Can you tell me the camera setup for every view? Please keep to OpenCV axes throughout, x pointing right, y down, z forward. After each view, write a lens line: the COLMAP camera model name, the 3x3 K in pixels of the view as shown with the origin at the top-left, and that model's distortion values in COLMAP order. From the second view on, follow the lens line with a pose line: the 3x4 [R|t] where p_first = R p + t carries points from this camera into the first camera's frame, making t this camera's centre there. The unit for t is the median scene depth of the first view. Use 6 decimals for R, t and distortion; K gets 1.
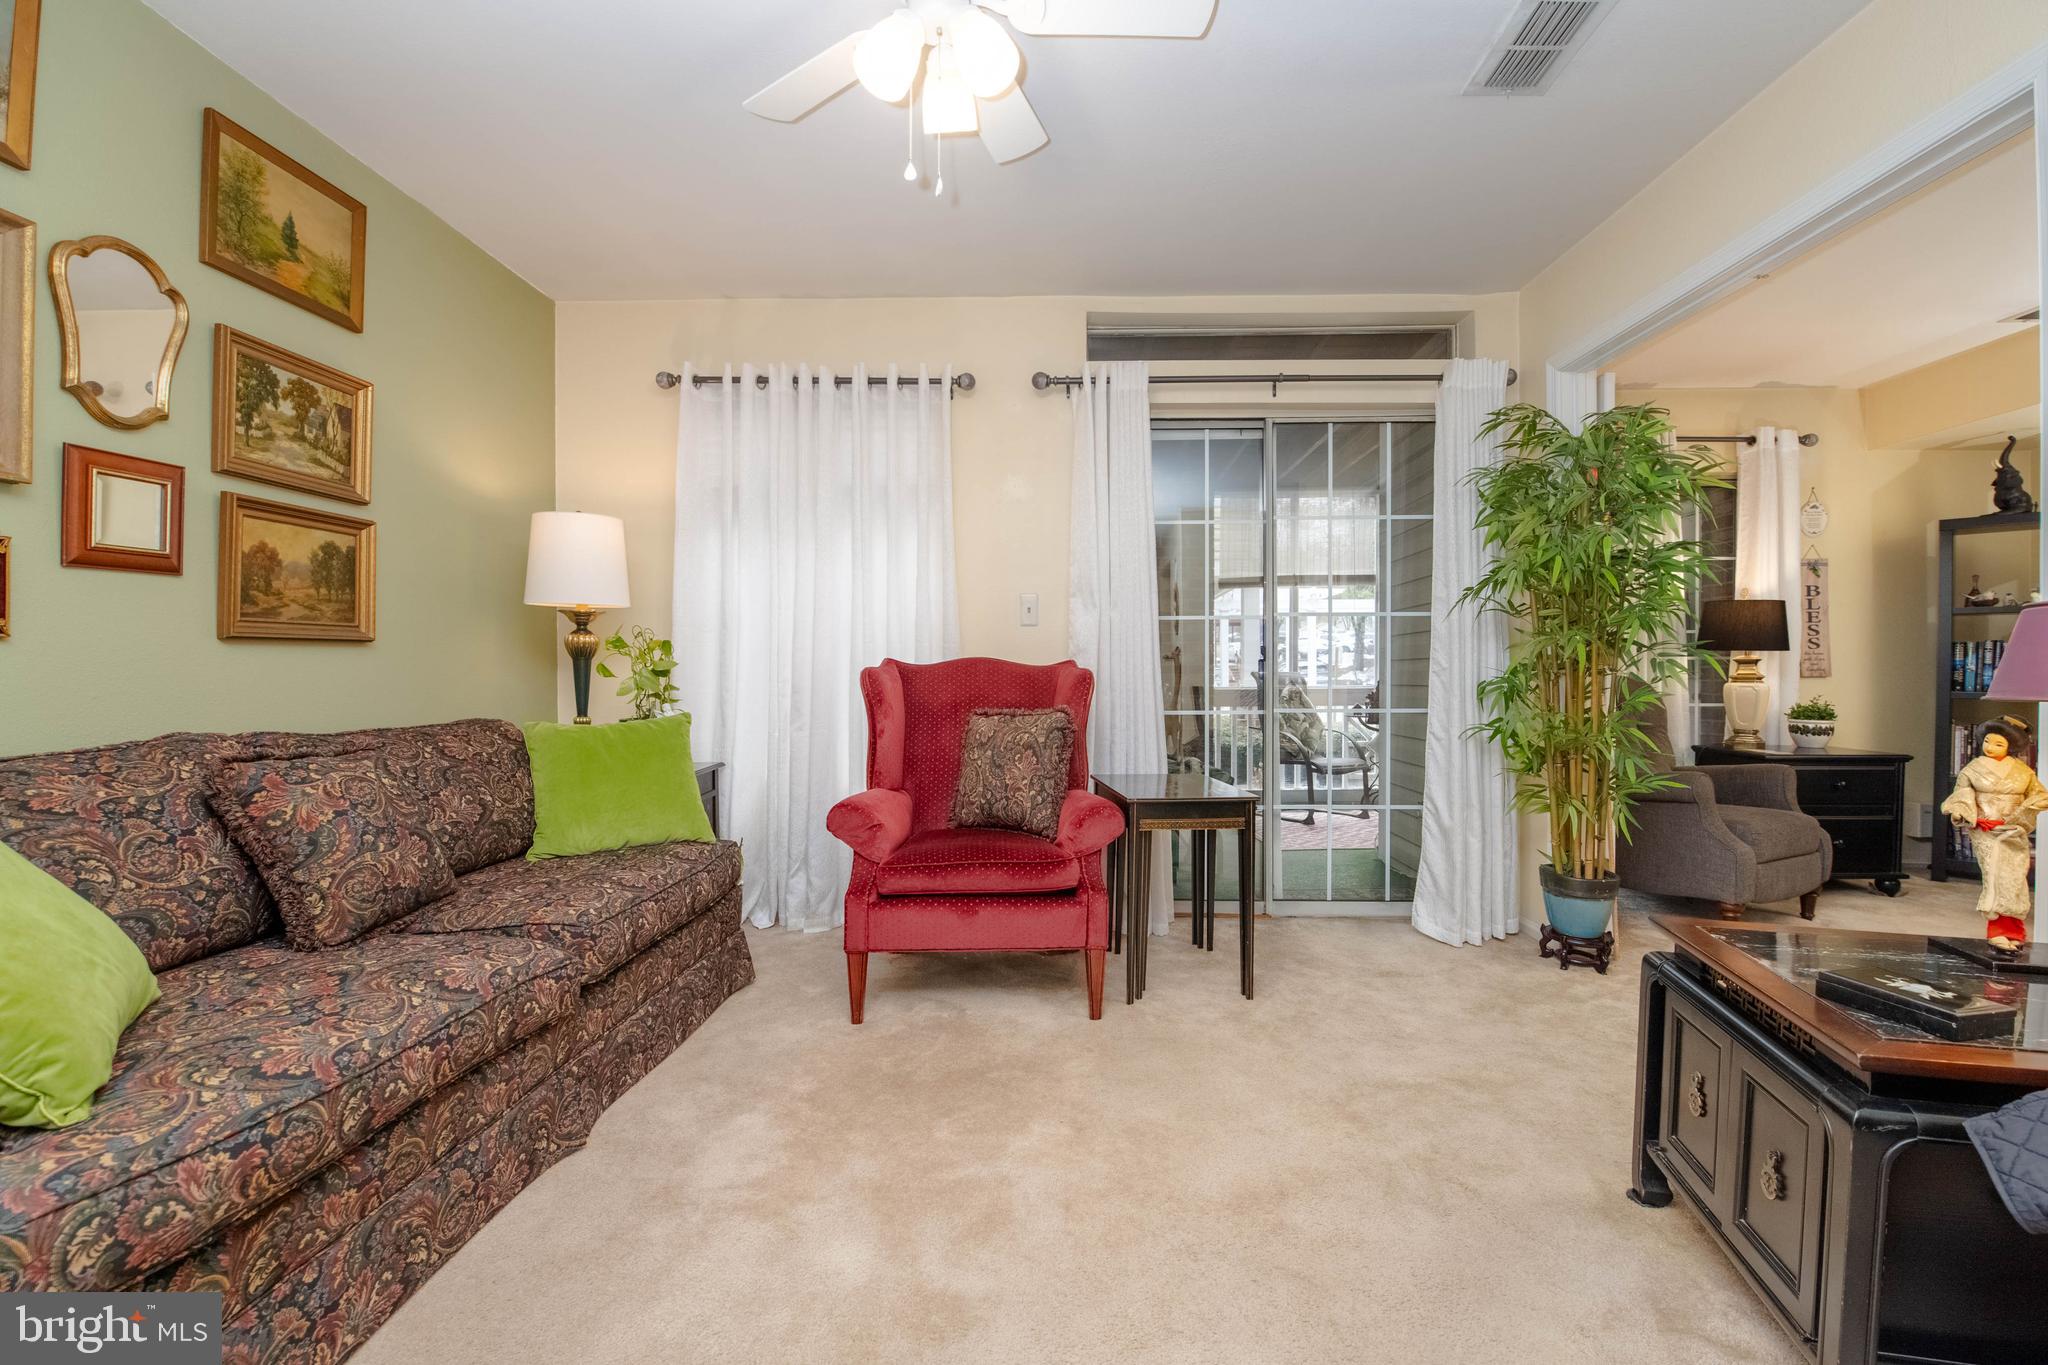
lens RADIAL K [[870.8, 0, 1051.8], [0, 870.8, 691.5], [0, 0, 1]] dist [-0.012448, -0.004775]
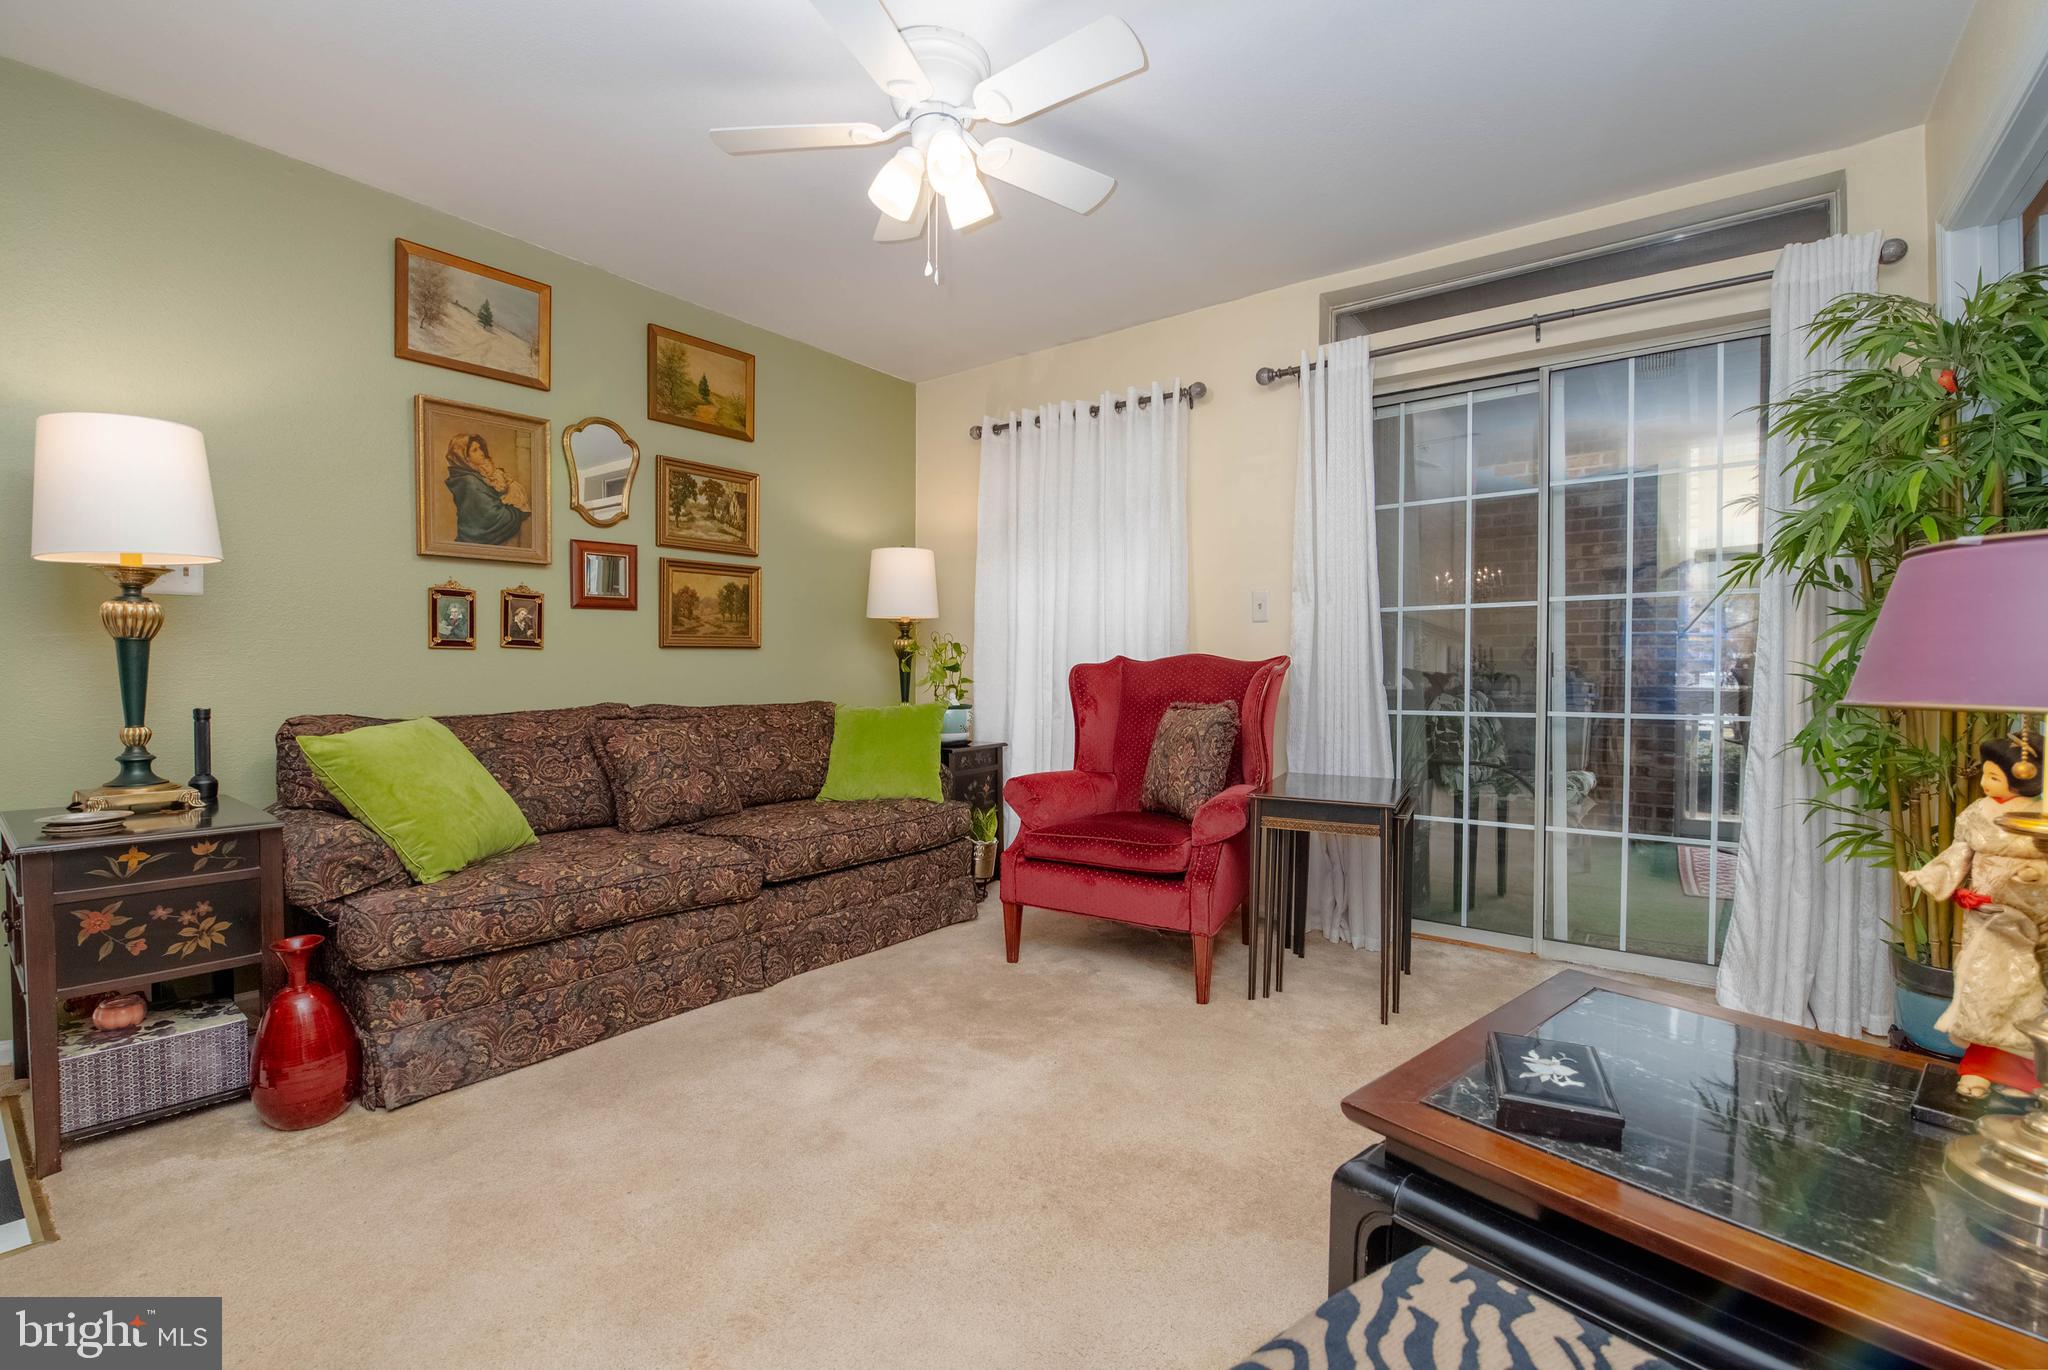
lens RADIAL K [[889.5, 0, 1055.4], [0, 889.5, 692.4], [0, 0, 1]] dist [-0.004371, -0.000395]
pose [[0.819539, 0.014957, -0.572828, 0.434436], [-0.013047, 0.999887, 0.007440, 0.001302], [0.572875, 0.001376, 0.819642, 0.028154]]
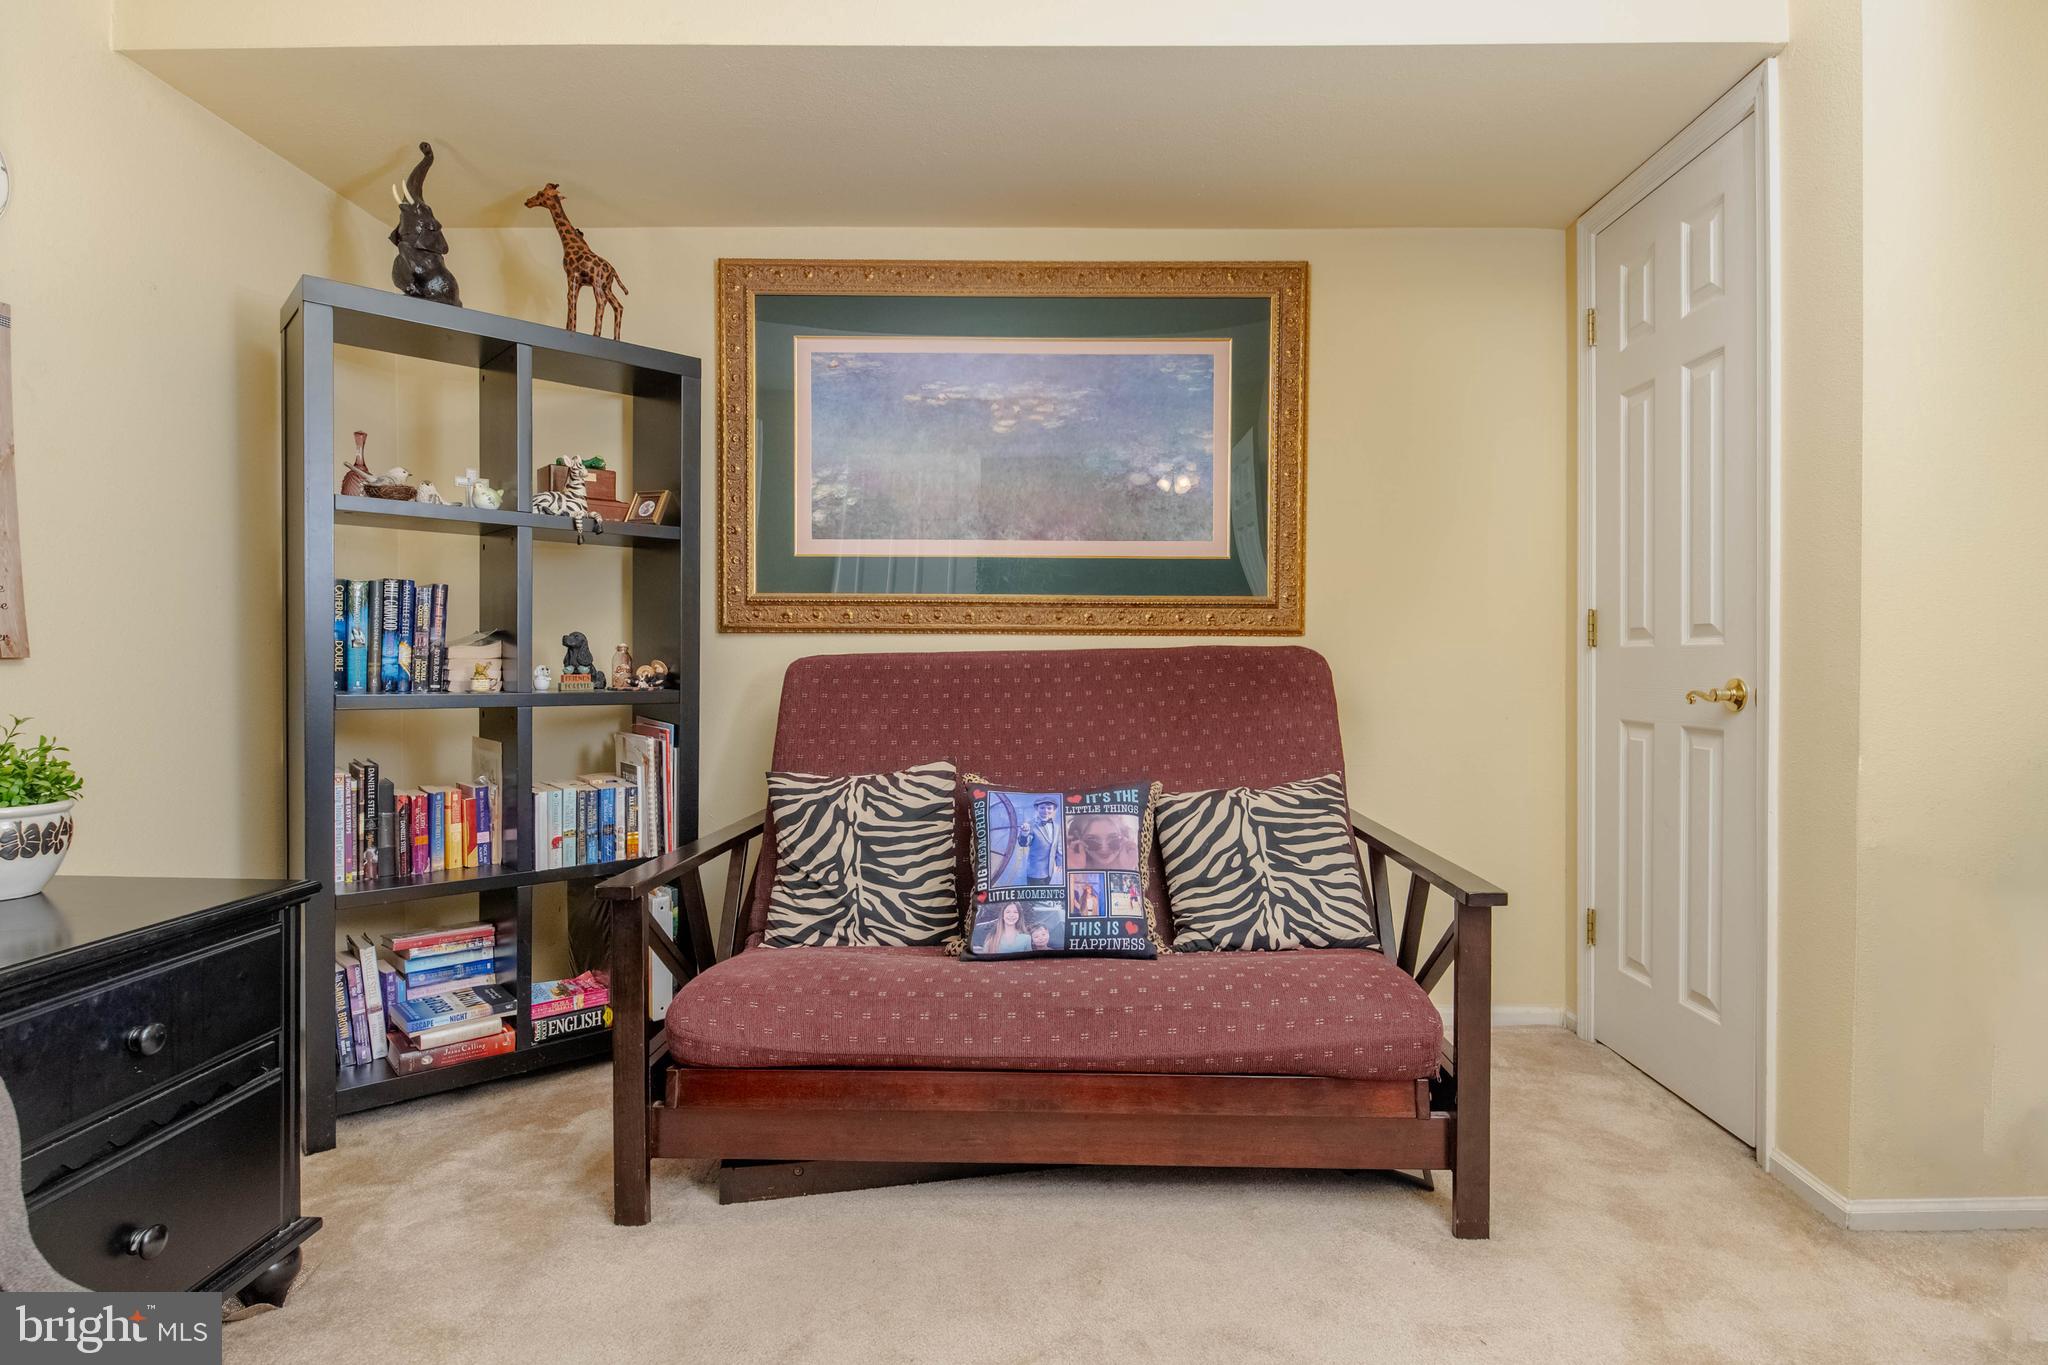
lens RADIAL K [[1048.8, 0, 1044.0], [0, 1048.8, 680.3], [0, 0, 1]] dist [0.007337, -0.002898]
pose [[-0.021372, -0.016449, 0.999636, 0.770082], [0.015839, 0.999734, 0.016789, -0.014279], [-0.999646, 0.016192, -0.021106, 0.965277]]
